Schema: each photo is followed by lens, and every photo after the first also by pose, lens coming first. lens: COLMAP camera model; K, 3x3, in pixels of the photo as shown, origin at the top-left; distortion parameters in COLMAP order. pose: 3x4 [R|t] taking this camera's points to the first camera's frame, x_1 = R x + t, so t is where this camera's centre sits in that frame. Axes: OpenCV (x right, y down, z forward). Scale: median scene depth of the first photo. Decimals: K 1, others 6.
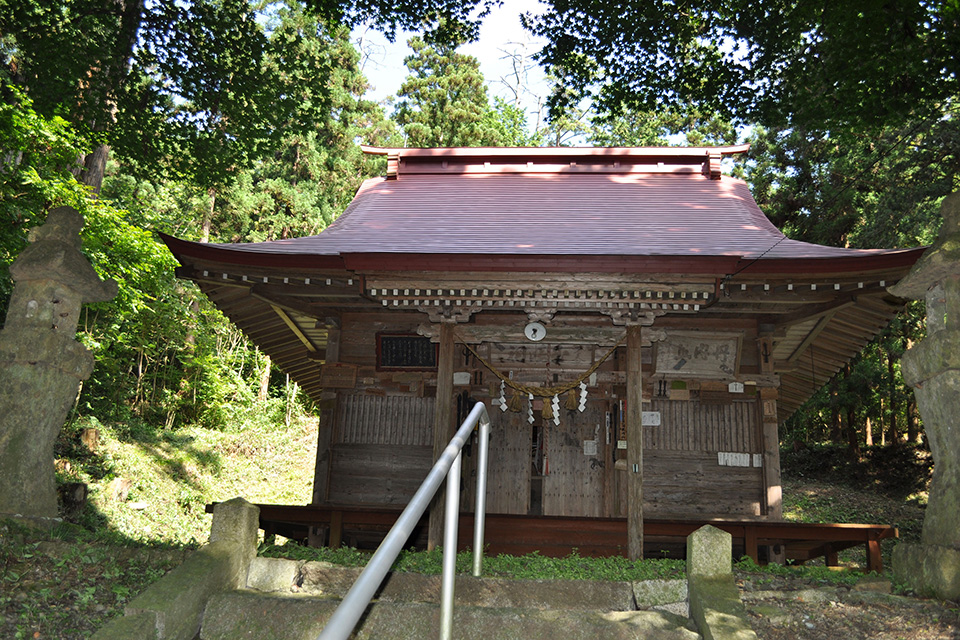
lens RADIAL K [[749.2, 0, 480.0], [0, 749.2, 320.0], [0, 0, 1]] dist [-0.079961, 0.001247]
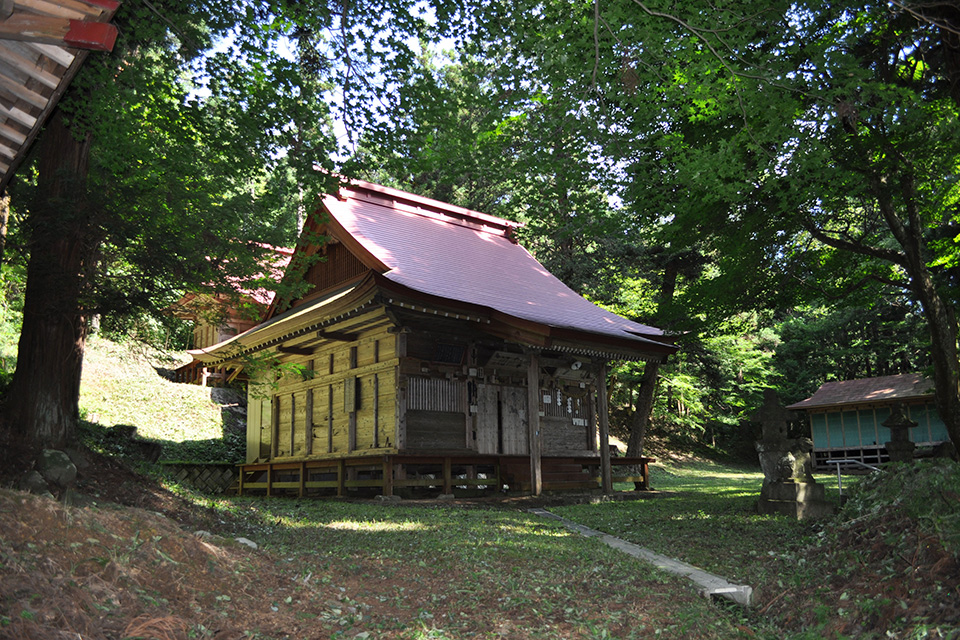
lens RADIAL K [[749.2, 0, 480.0], [0, 749.2, 320.0], [0, 0, 1]] dist [-0.079961, 0.001247]
pose [[0.702258, 0.096124, 0.705404, -1.181241], [-0.172647, 0.984260, 0.037754, -0.099440], [-0.690671, -0.148299, 0.707800, -0.164065]]
